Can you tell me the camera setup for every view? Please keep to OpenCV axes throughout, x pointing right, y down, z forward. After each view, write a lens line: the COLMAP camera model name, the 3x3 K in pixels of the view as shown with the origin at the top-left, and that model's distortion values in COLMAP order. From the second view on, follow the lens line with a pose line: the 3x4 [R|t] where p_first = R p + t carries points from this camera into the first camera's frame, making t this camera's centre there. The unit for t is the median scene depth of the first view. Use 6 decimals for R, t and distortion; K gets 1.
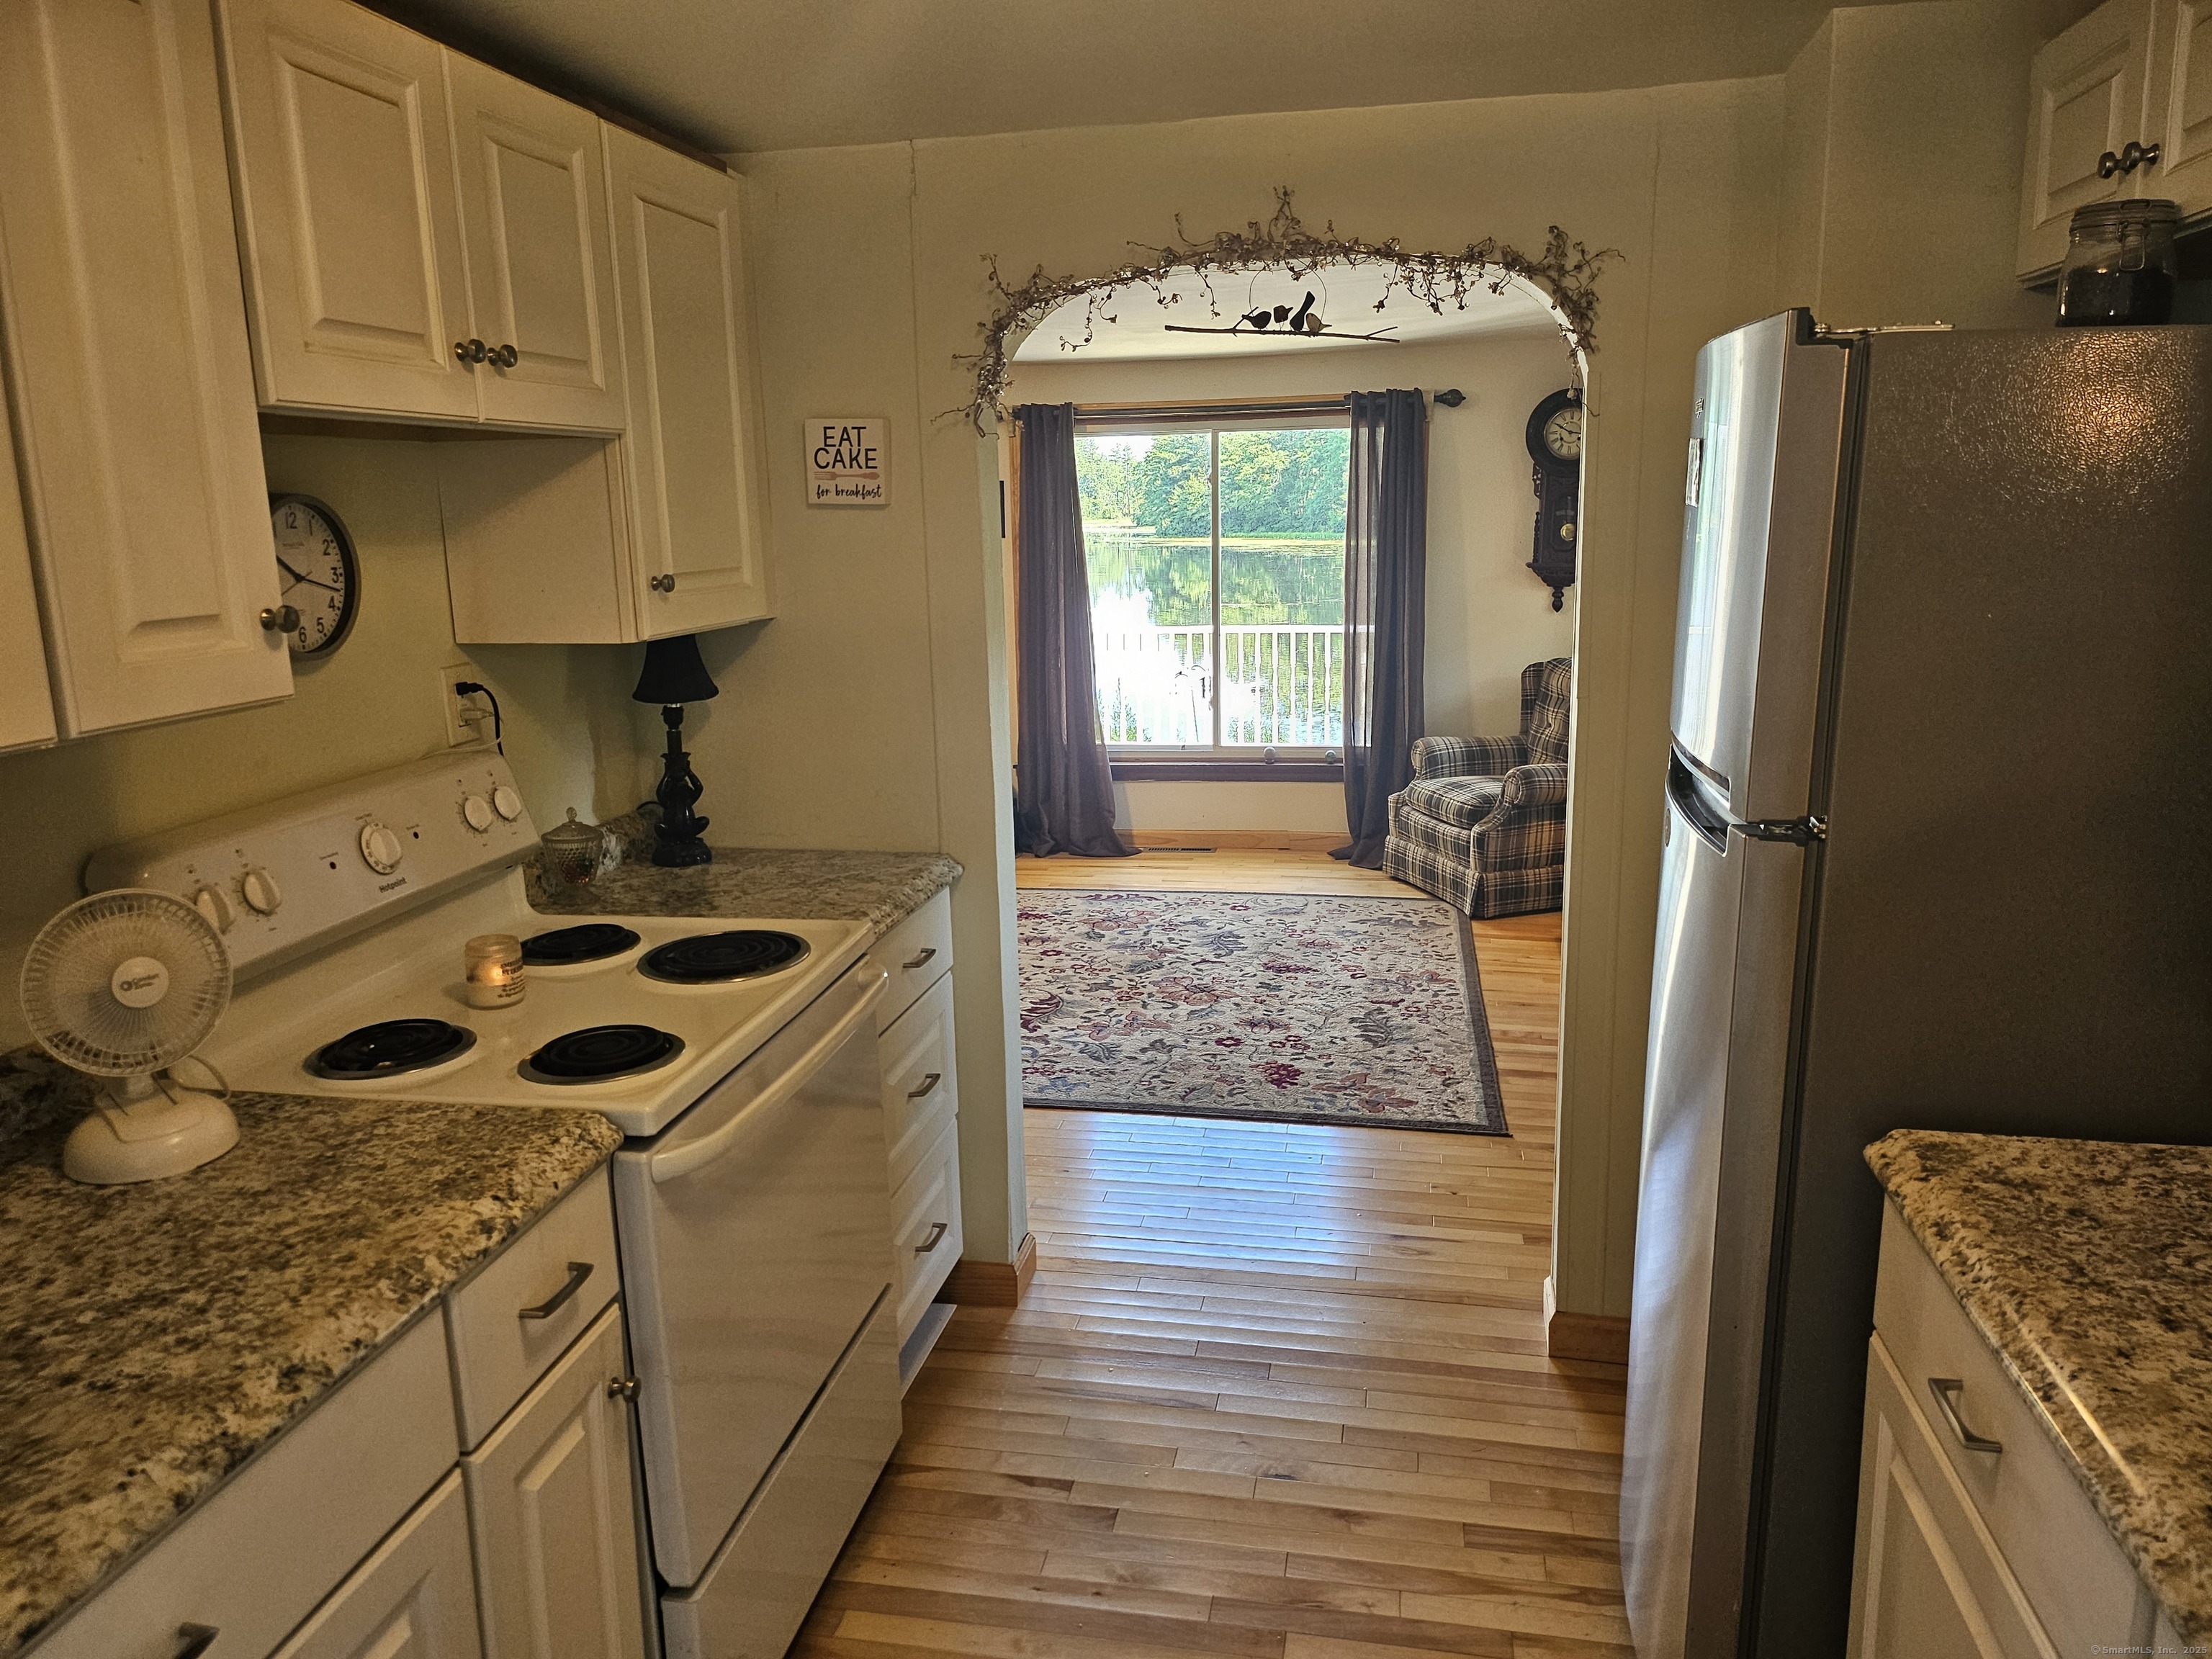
lens RADIAL K [[1561.3, 0, 1097.5], [0, 1561.3, 829.6], [0, 0, 1]] dist [0.033224, -0.016589]
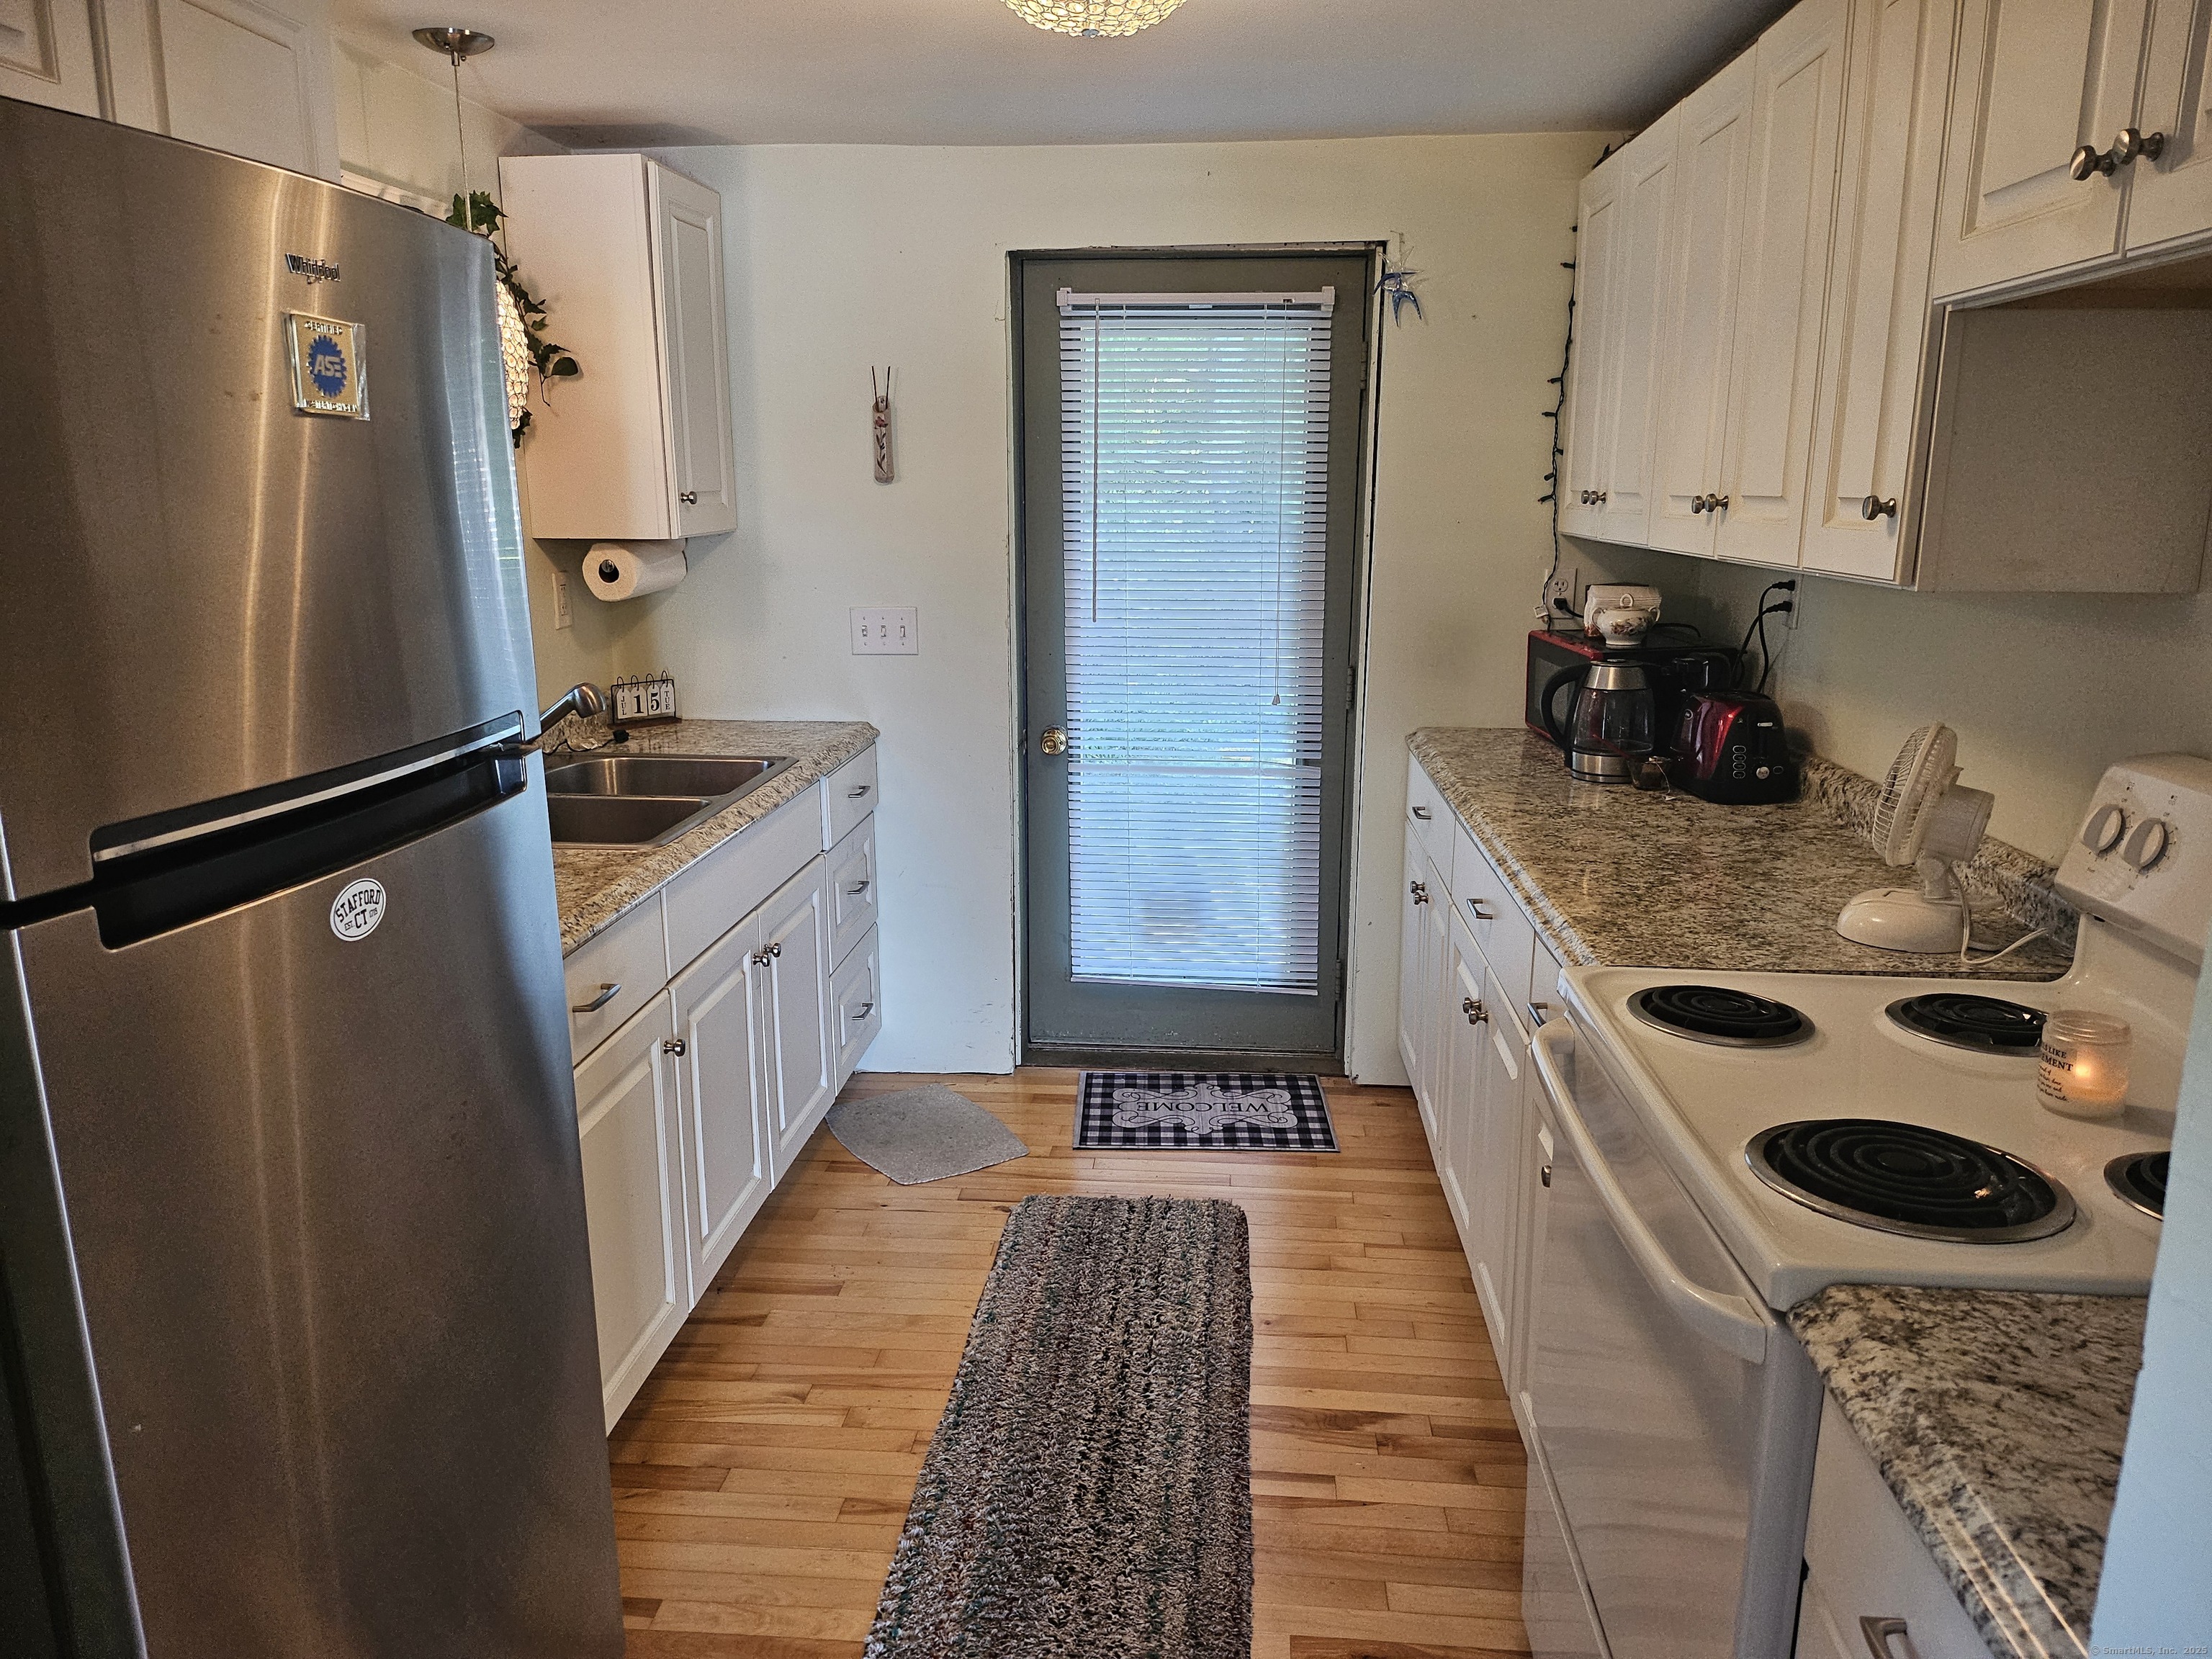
lens RADIAL K [[1561.3, 0, 1108.1], [0, 1561.3, 823.0], [0, 0, 1]] dist [0.033224, -0.016589]
pose [[-0.993607, 0.048812, -0.101793, 0.157687], [0.003064, 0.913021, 0.407902, -0.412213], [0.112850, 0.404982, -0.907334, 2.159046]]
